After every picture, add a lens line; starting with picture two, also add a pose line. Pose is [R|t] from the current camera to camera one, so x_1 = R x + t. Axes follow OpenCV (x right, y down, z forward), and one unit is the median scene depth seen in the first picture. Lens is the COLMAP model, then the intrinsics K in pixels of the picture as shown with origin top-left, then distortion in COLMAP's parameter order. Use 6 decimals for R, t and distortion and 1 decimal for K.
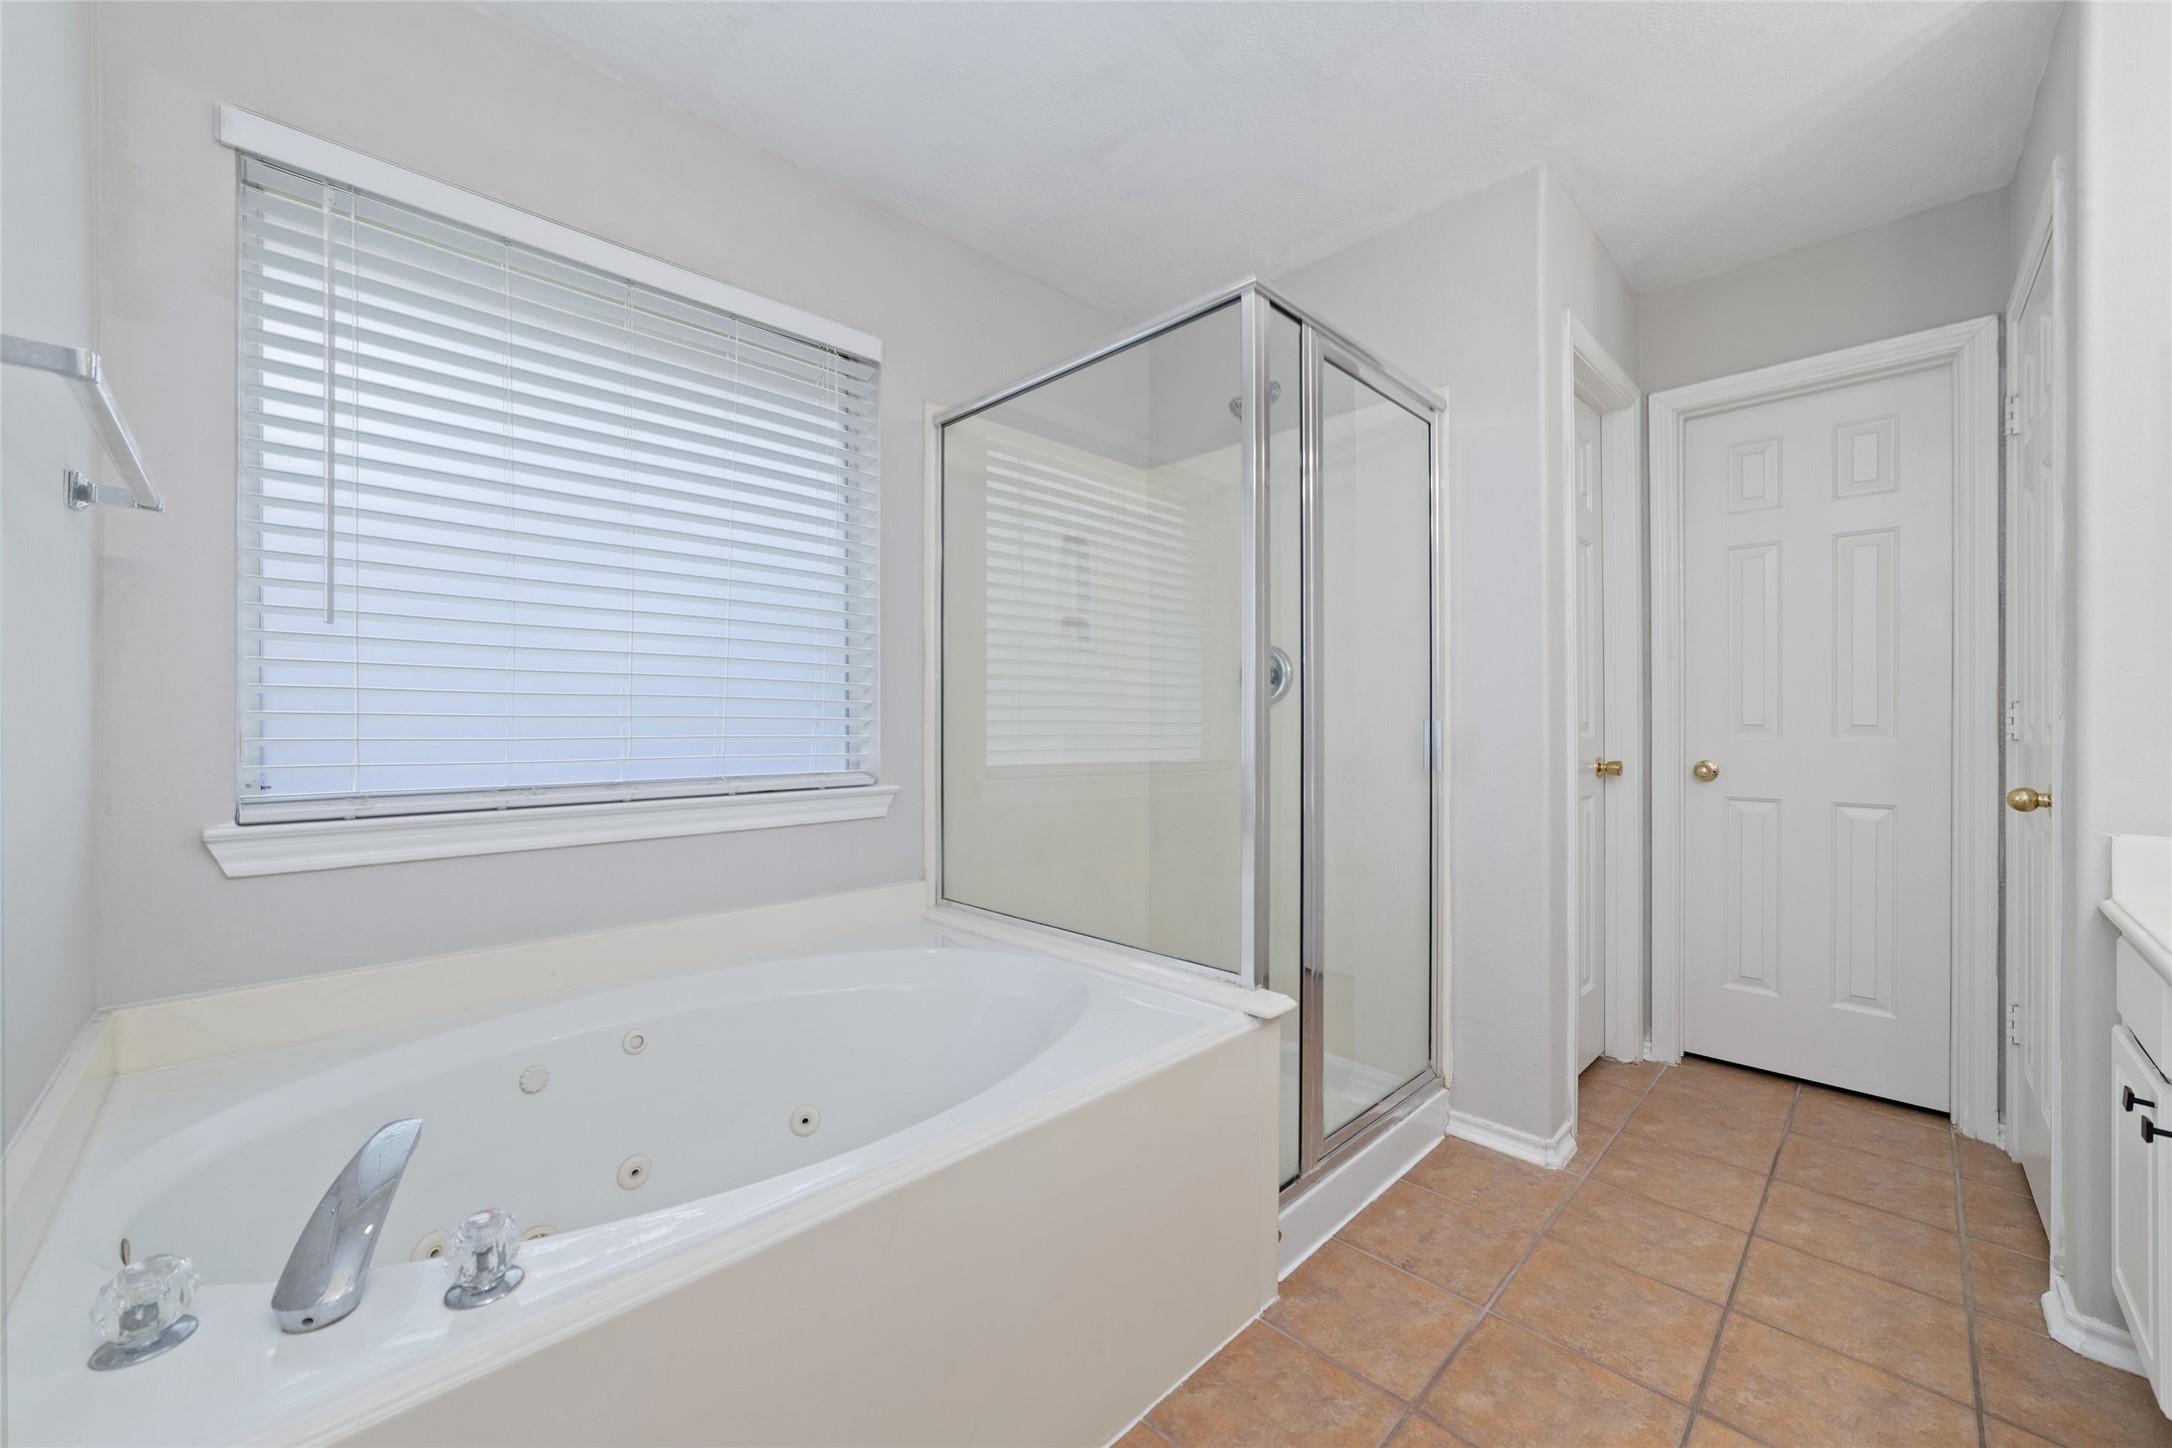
lens RADIAL K [[835.6, 0, 1092.2], [0, 835.6, 723.4], [0, 0, 1]] dist [-0.009294, 0.003212]
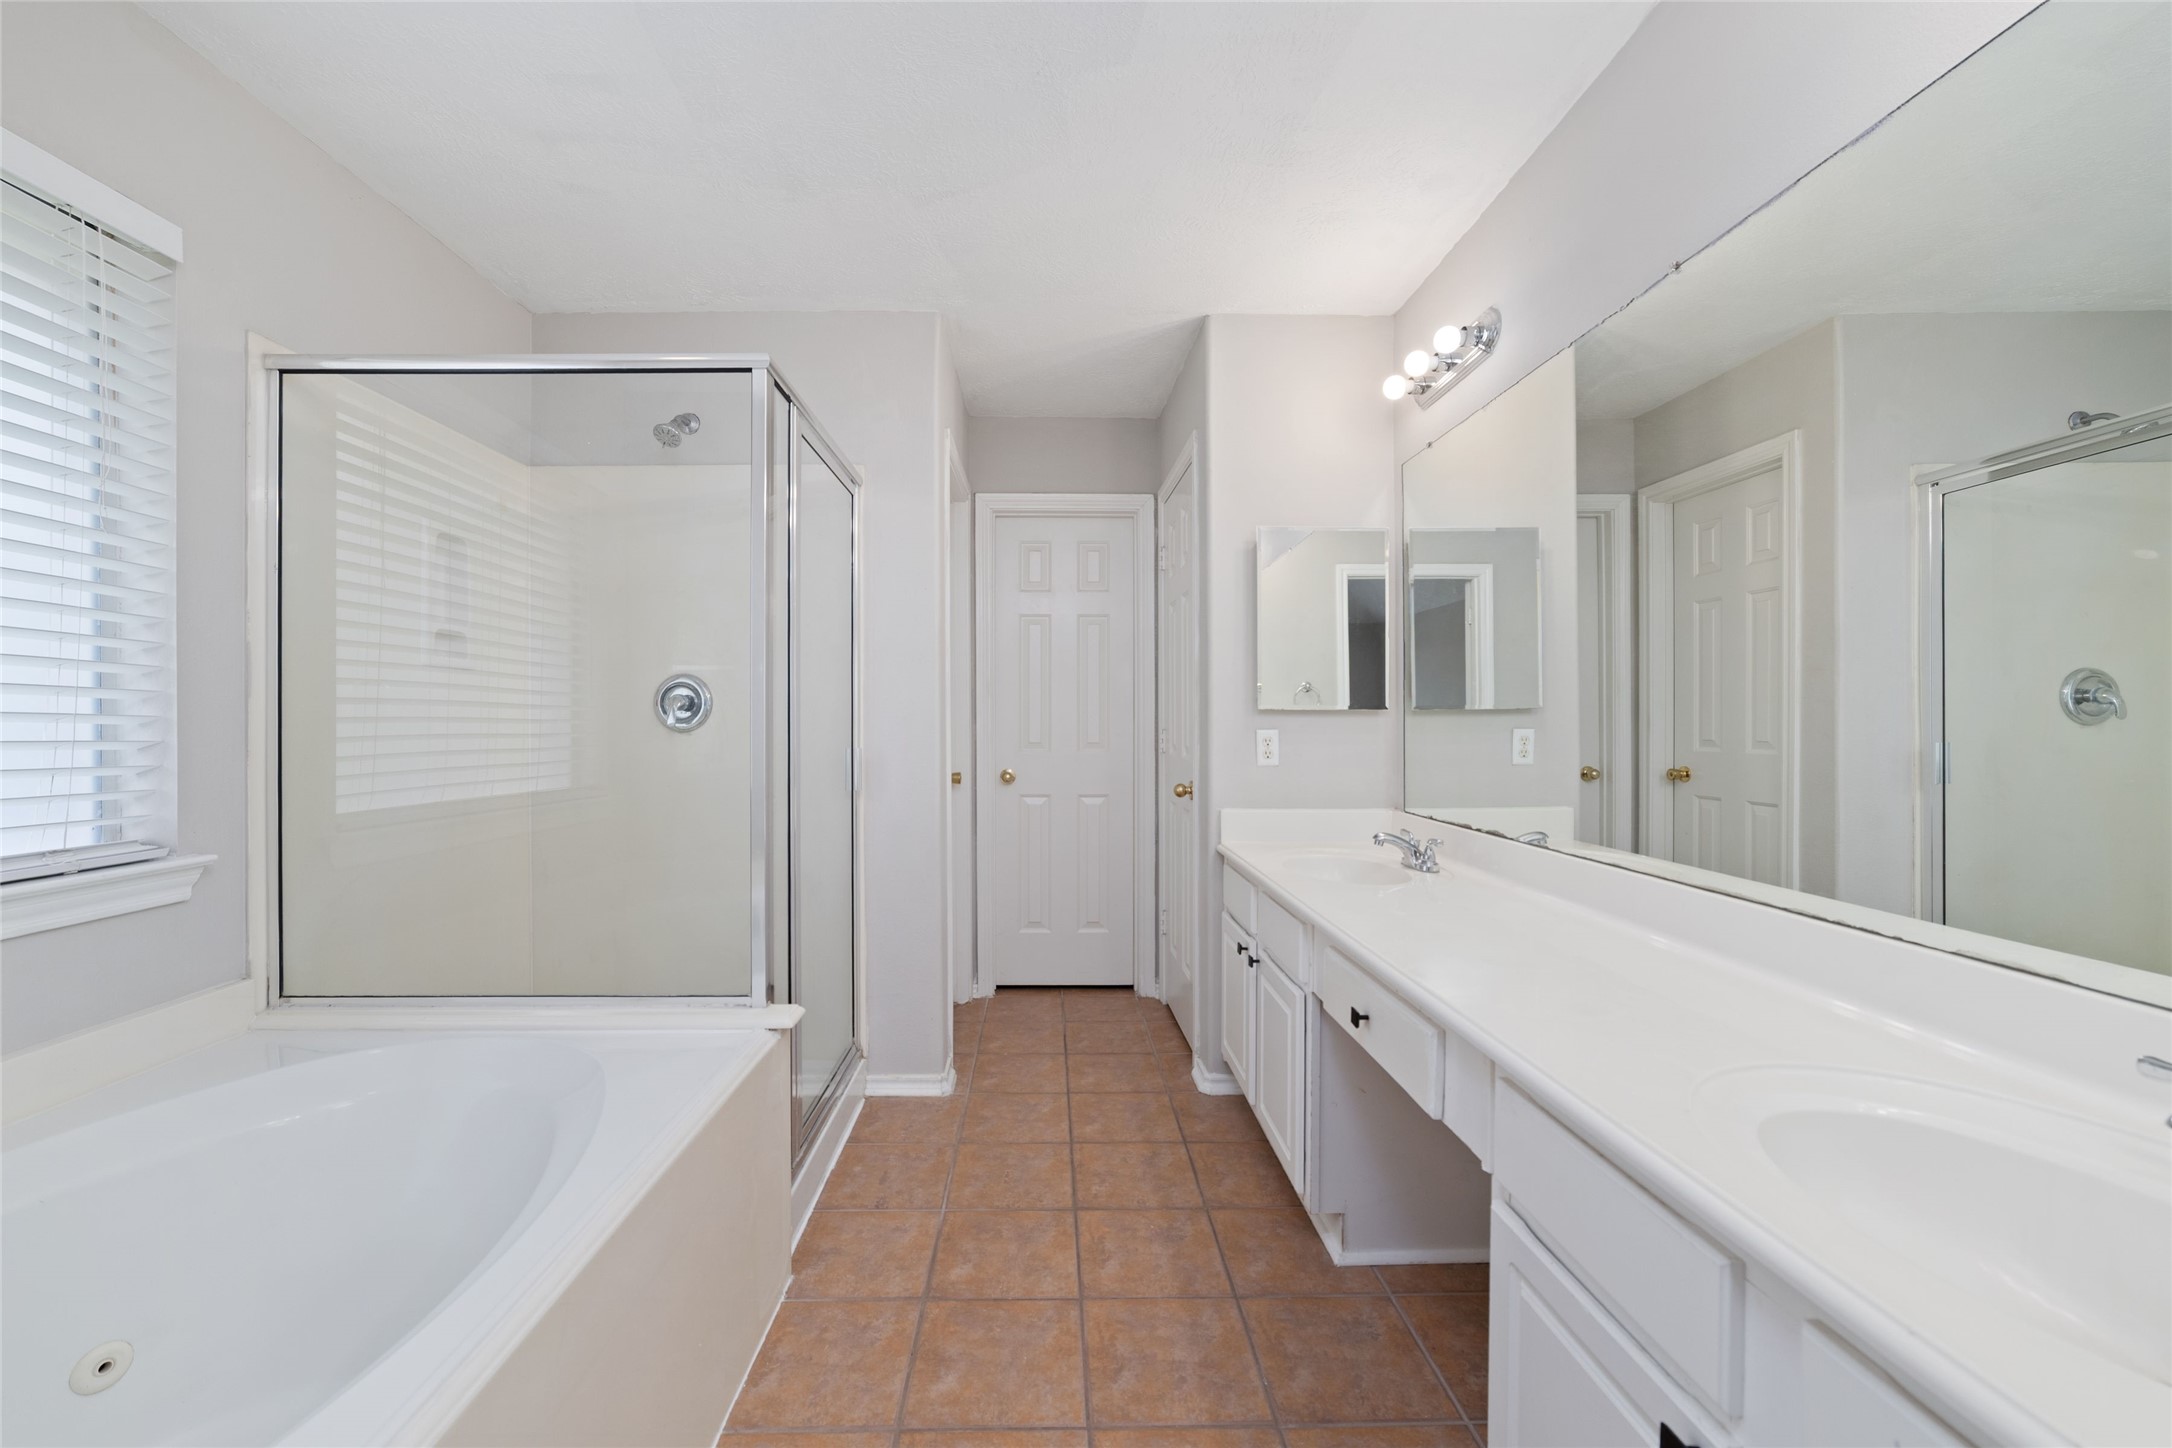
lens RADIAL K [[835.6, 0, 1065.2], [0, 835.6, 719.5], [0, 0, 1]] dist [-0.009294, 0.003212]
pose [[0.696645, 0.002086, 0.717413, -0.234786], [0.002257, 0.999984, -0.005100, -0.037712], [-0.717412, 0.005172, 0.696630, -0.032643]]
